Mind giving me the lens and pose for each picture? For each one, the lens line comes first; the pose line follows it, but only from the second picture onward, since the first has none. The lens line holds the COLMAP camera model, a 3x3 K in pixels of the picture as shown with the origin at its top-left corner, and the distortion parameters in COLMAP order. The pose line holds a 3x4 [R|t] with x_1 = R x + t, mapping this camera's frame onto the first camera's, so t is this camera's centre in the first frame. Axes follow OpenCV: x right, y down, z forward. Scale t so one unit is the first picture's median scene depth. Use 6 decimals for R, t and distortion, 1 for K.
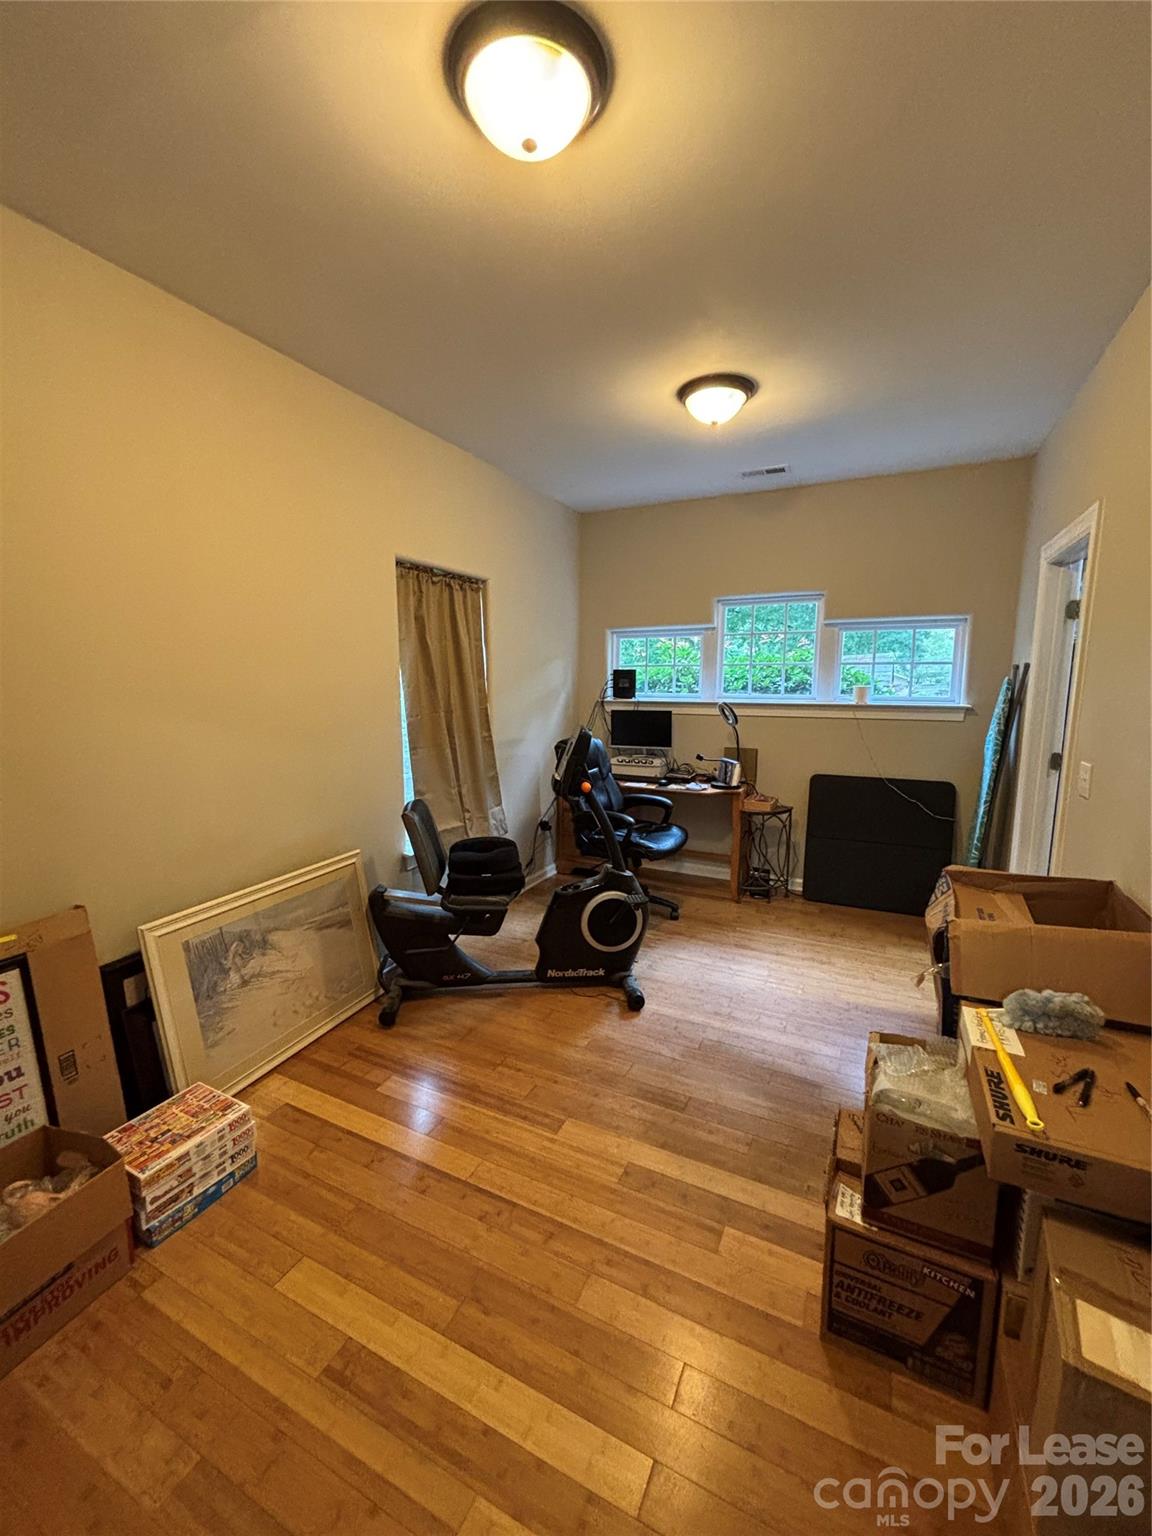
lens RADIAL K [[619.8, 0, 574.4], [0, 619.8, 771.0], [0, 0, 1]] dist [0.000805, -0.000196]
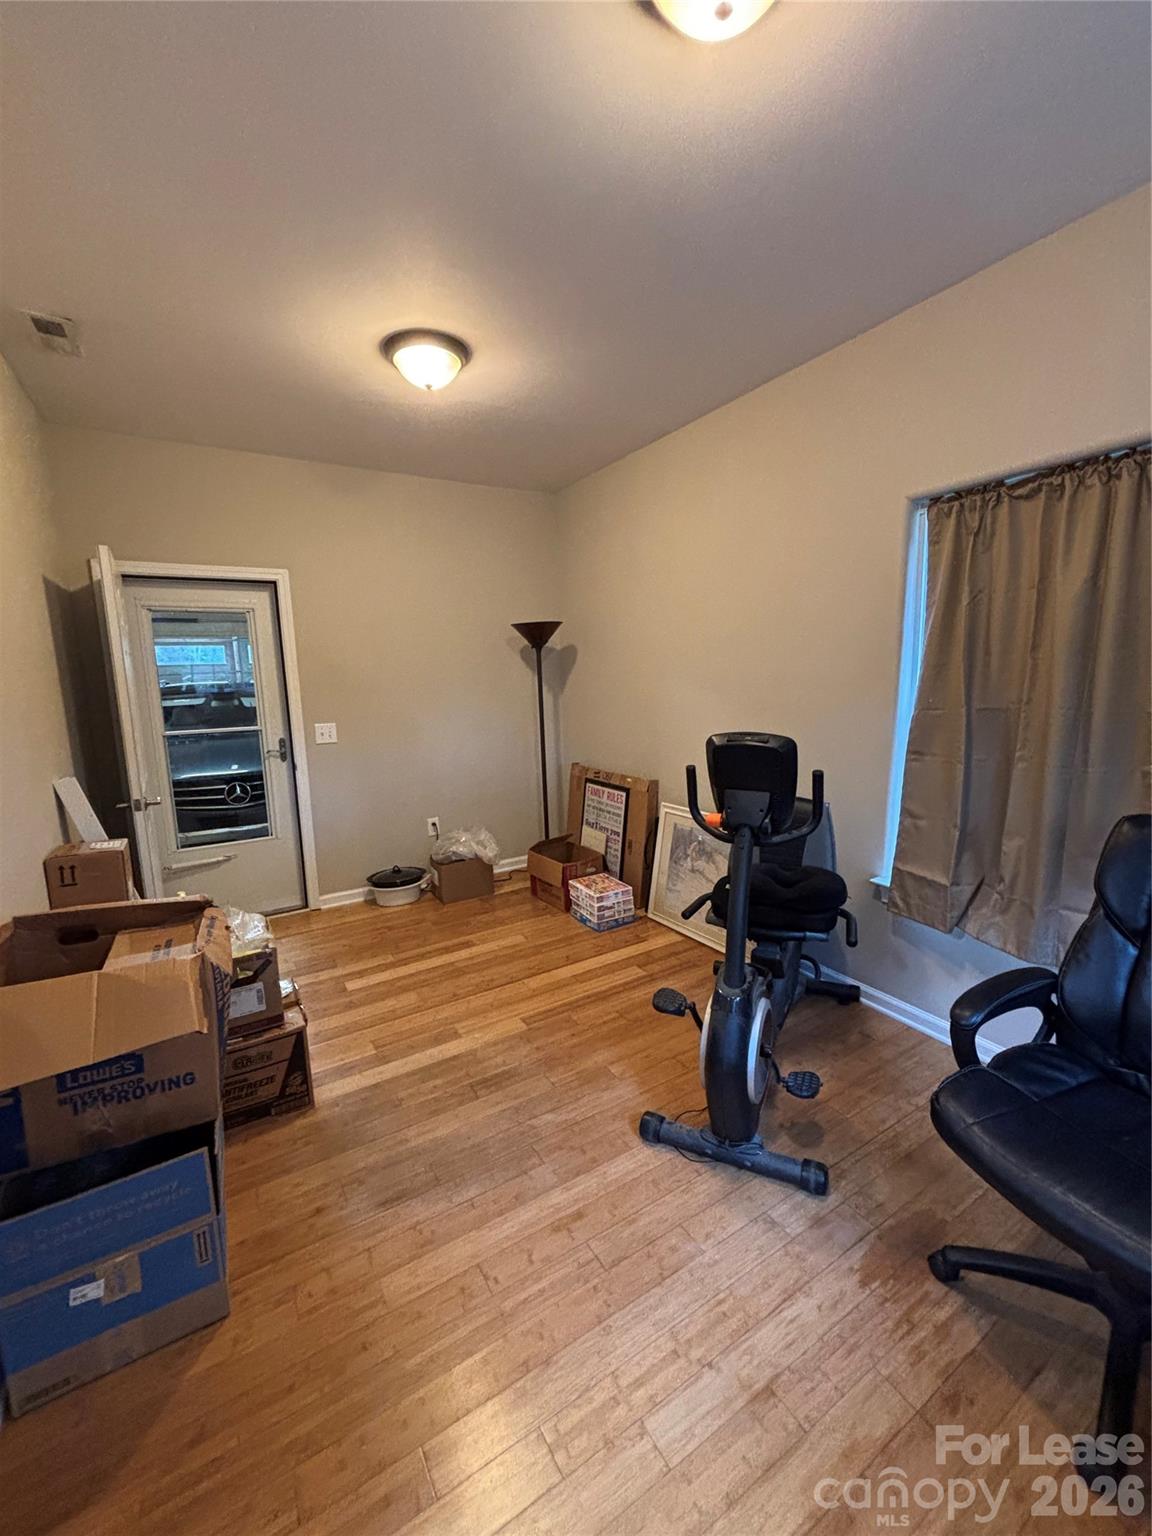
lens RADIAL K [[619.8, 0, 574.4], [0, 619.8, 771.0], [0, 0, 1]] dist [0.000805, -0.000196]
pose [[-0.534531, 0.146584, -0.832340, 0.865376], [-0.106239, 0.965378, 0.238240, -0.222481], [0.838445, 0.215773, -0.500452, 1.550150]]
